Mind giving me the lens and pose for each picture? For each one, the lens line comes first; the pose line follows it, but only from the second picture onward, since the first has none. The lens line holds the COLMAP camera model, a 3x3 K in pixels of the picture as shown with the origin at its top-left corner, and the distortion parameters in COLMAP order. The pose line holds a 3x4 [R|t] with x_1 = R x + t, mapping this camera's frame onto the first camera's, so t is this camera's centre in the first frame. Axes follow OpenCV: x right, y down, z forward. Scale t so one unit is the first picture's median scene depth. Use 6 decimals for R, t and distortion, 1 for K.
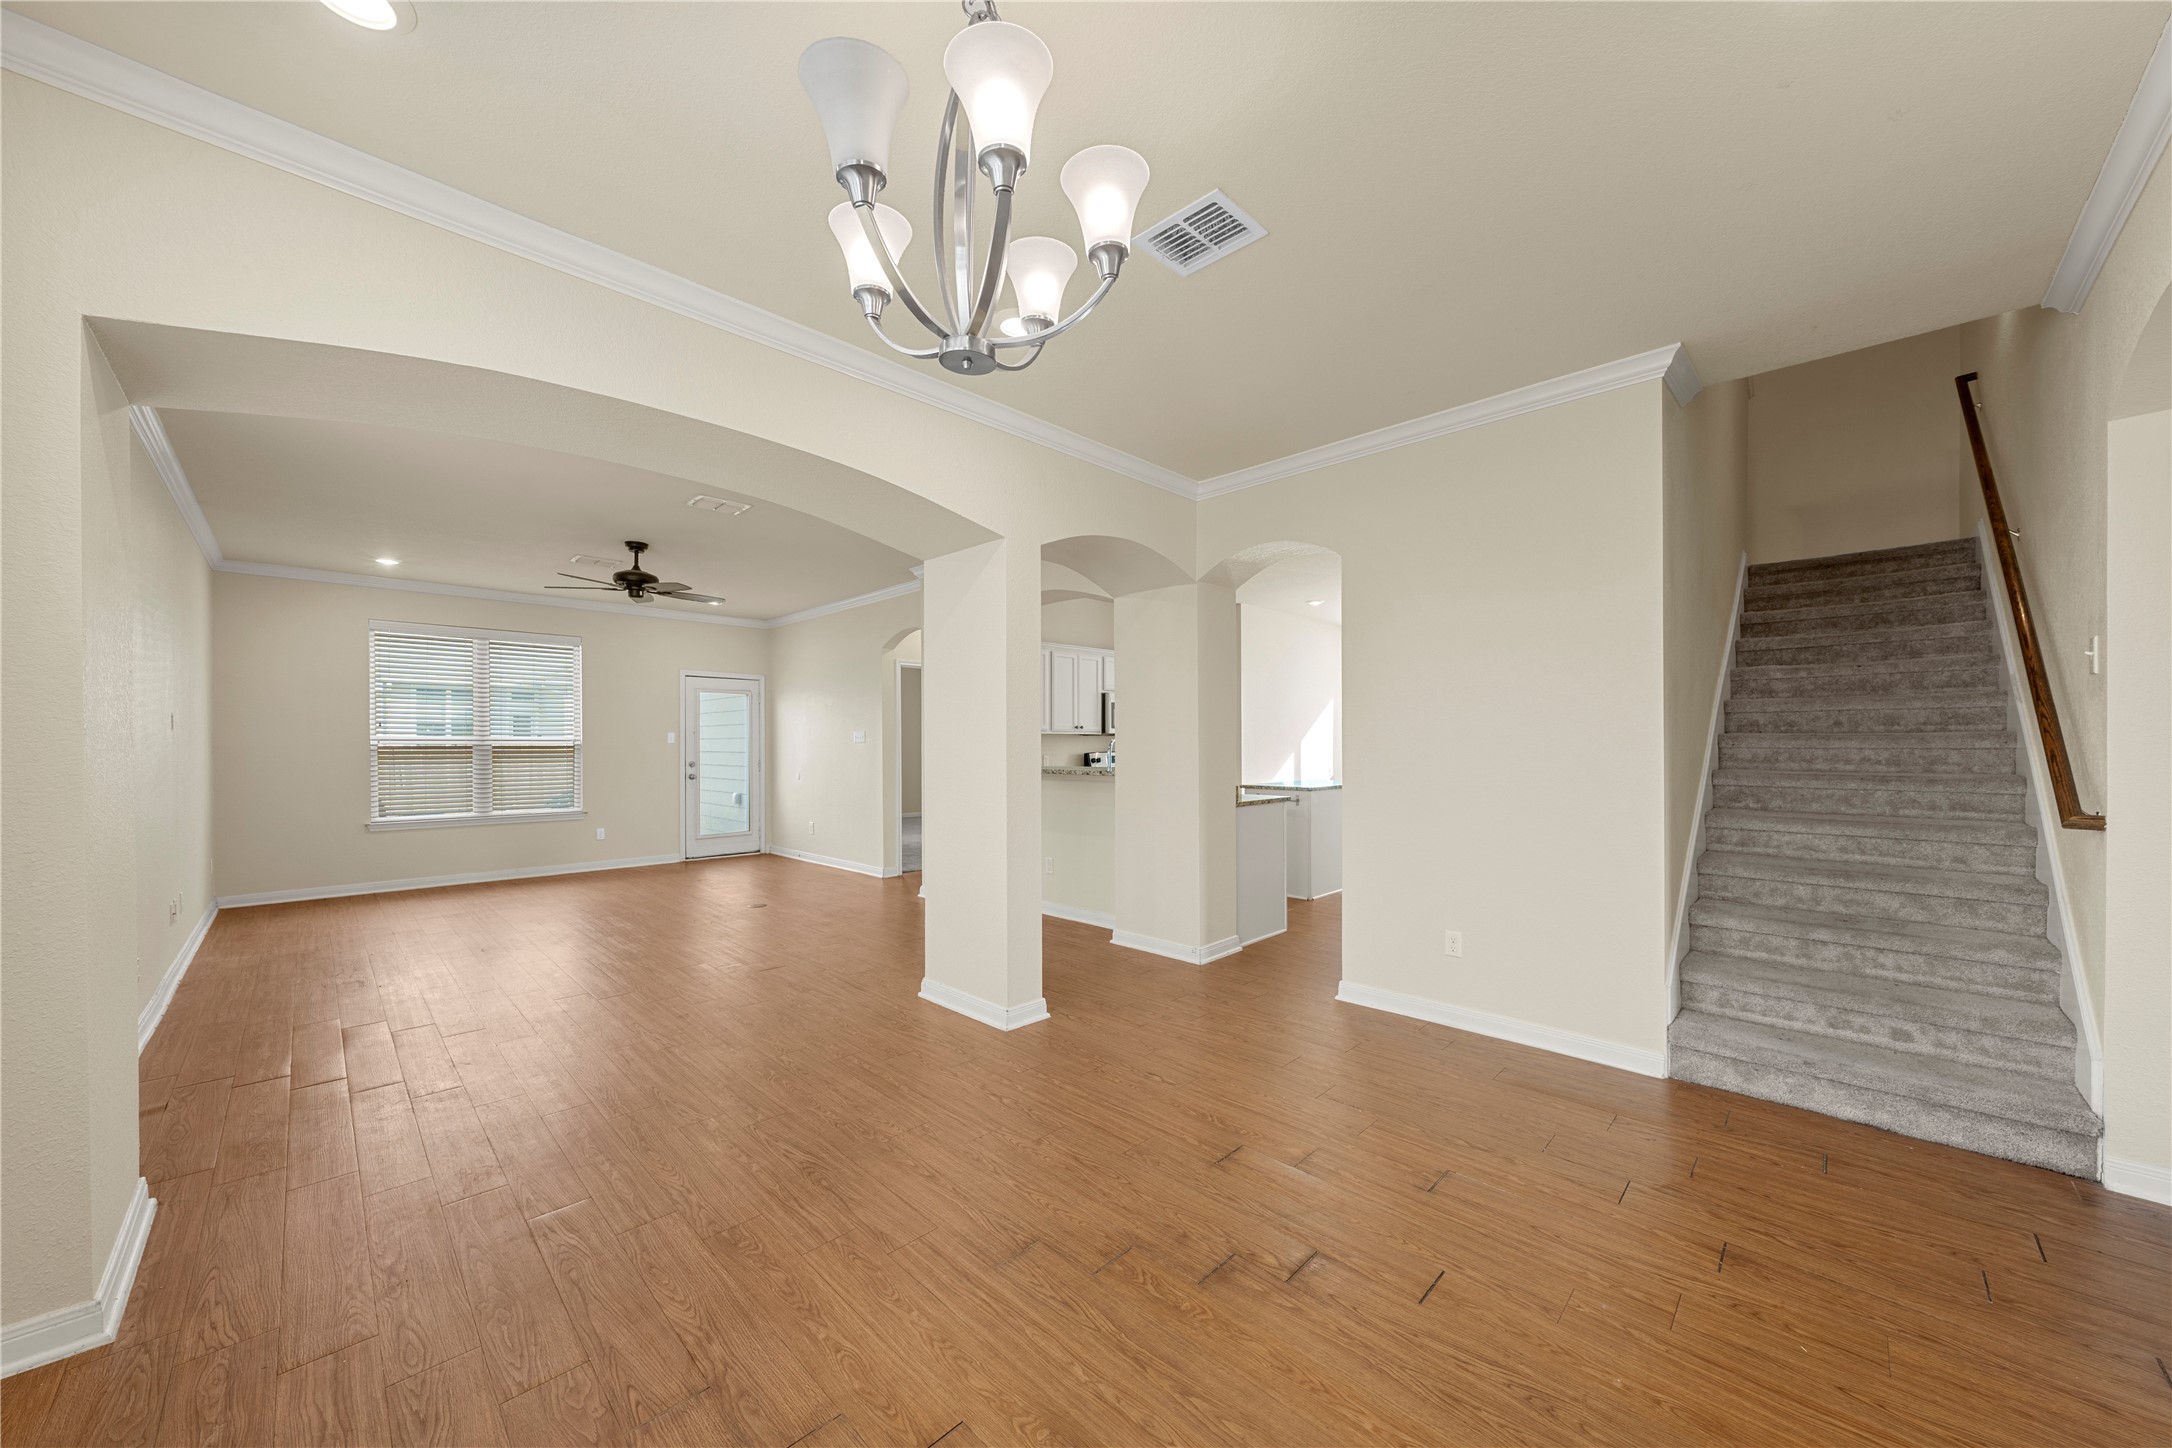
lens RADIAL K [[766.8, 0, 1093.7], [0, 766.8, 743.8], [0, 0, 1]] dist [0.000184, 0.000113]
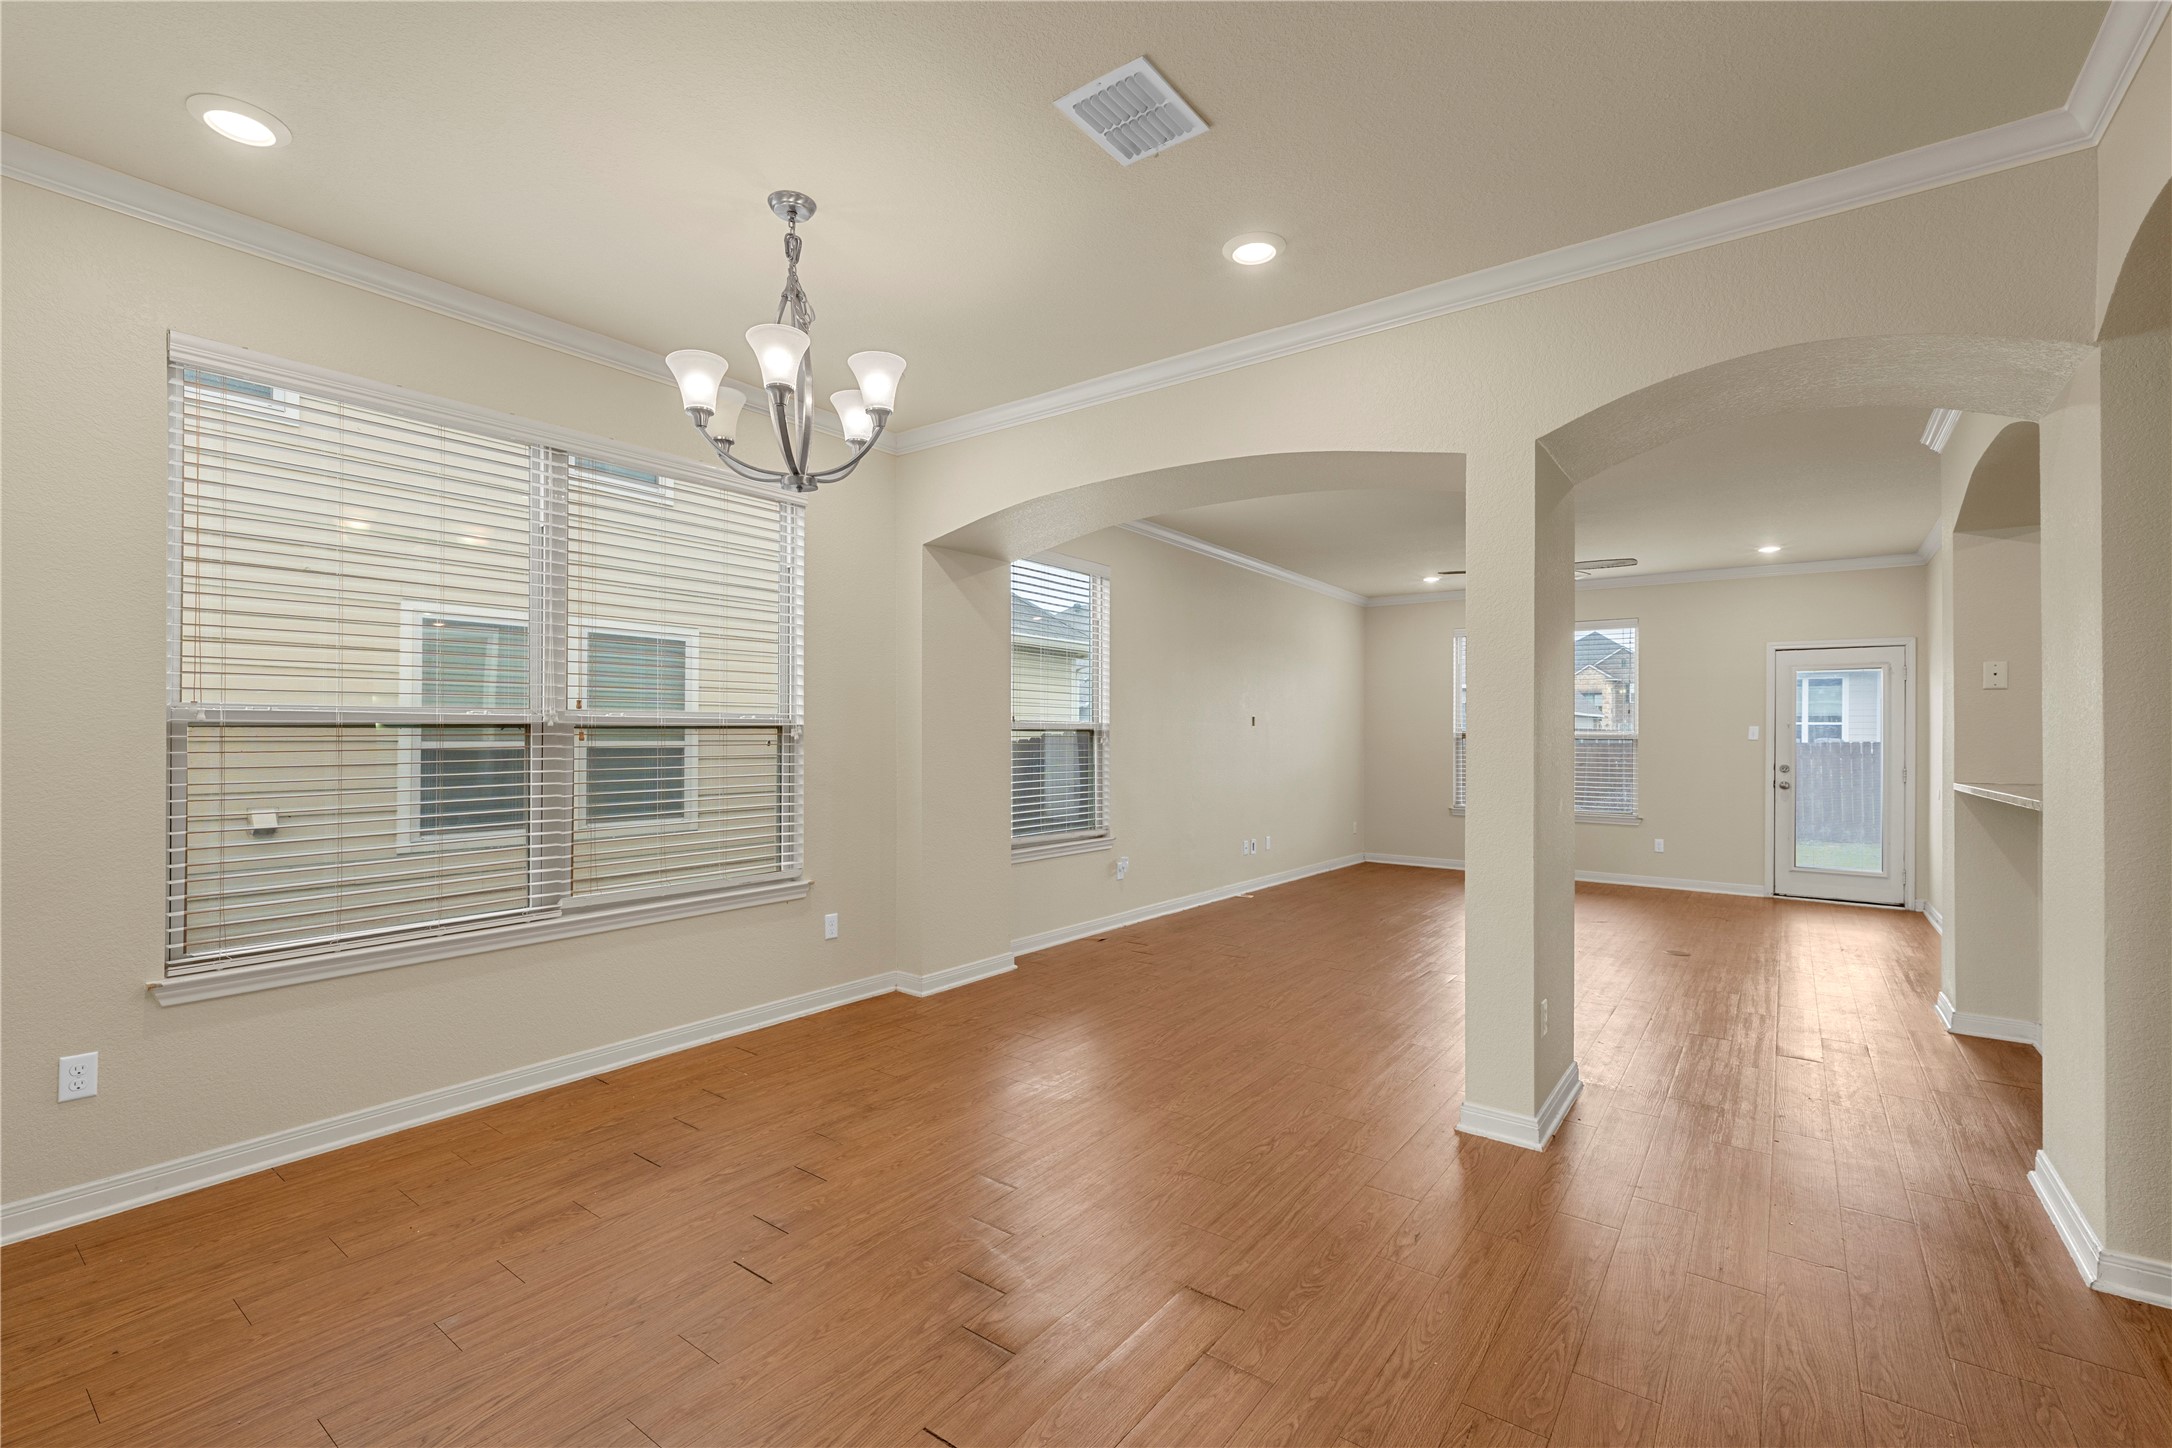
lens RADIAL K [[936.8, 0, 1085.9], [0, 936.8, 732.5], [0, 0, 1]] dist [0.001784, 0.000075]
pose [[0.134868, -0.002460, -0.990860, 1.339223], [-0.008200, 0.999960, -0.003599, 0.002489], [0.990830, 0.008611, 0.134843, 0.968085]]
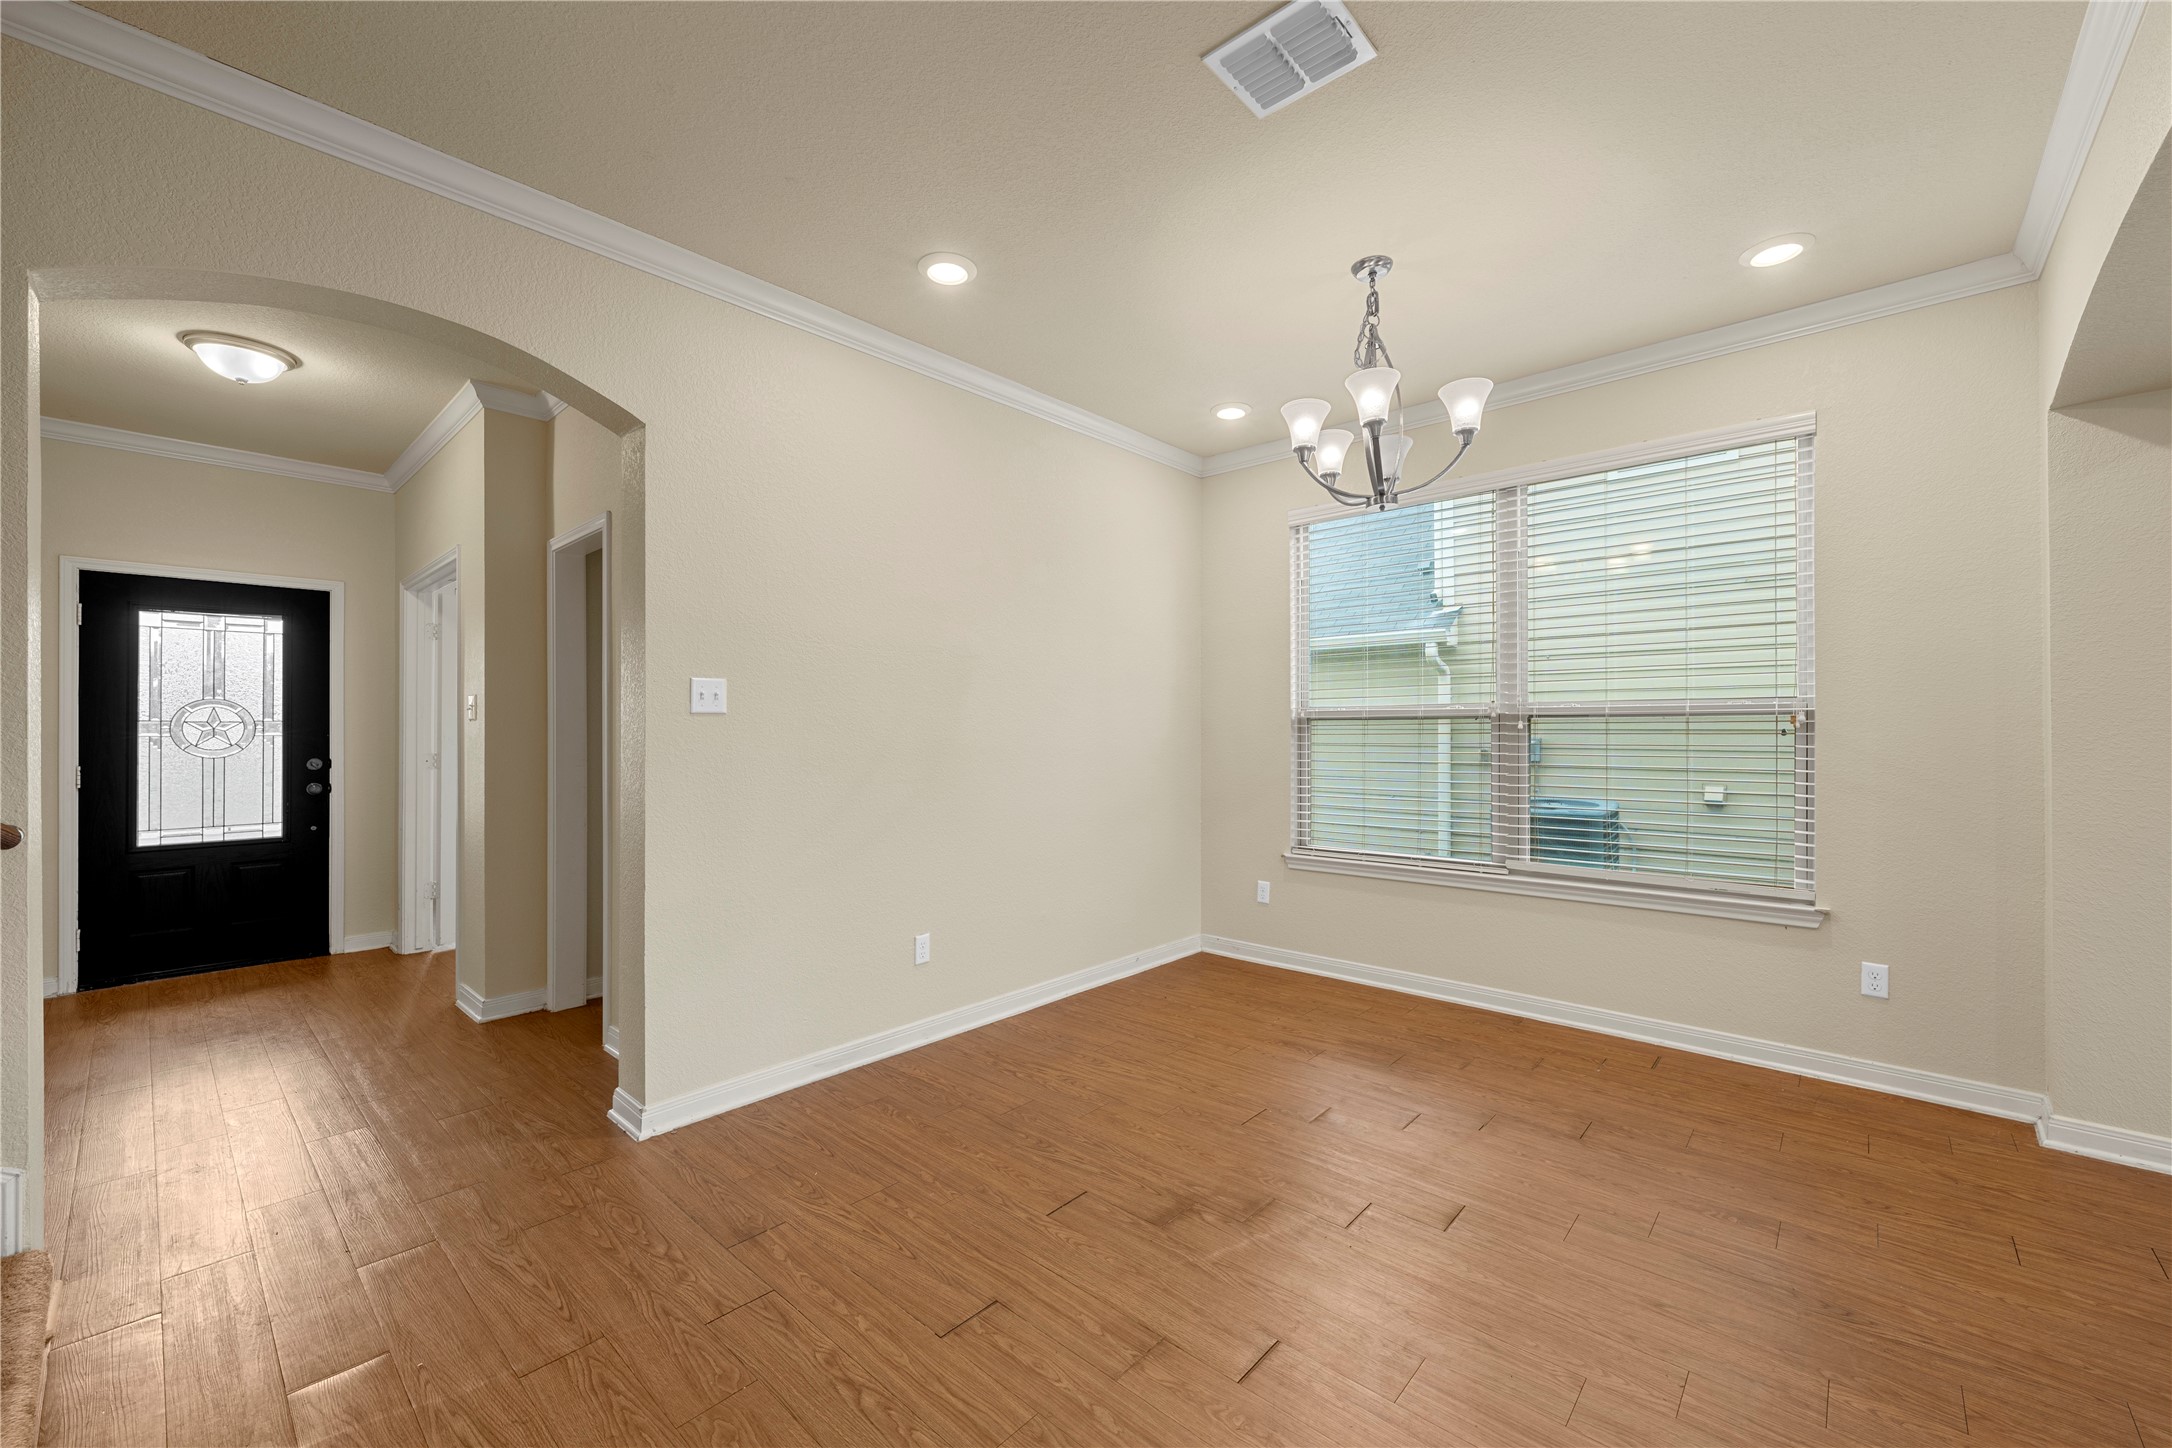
lens RADIAL K [[849.9, 0, 1080.7], [0, 849.9, 721.4], [0, 0, 1]] dist [-0.000919, 0.000240]
pose [[-0.999149, 0.002602, -0.041176, 0.457987], [0.002651, 0.999996, -0.001119, 0.002482], [0.041173, -0.001227, -0.999151, 2.177780]]
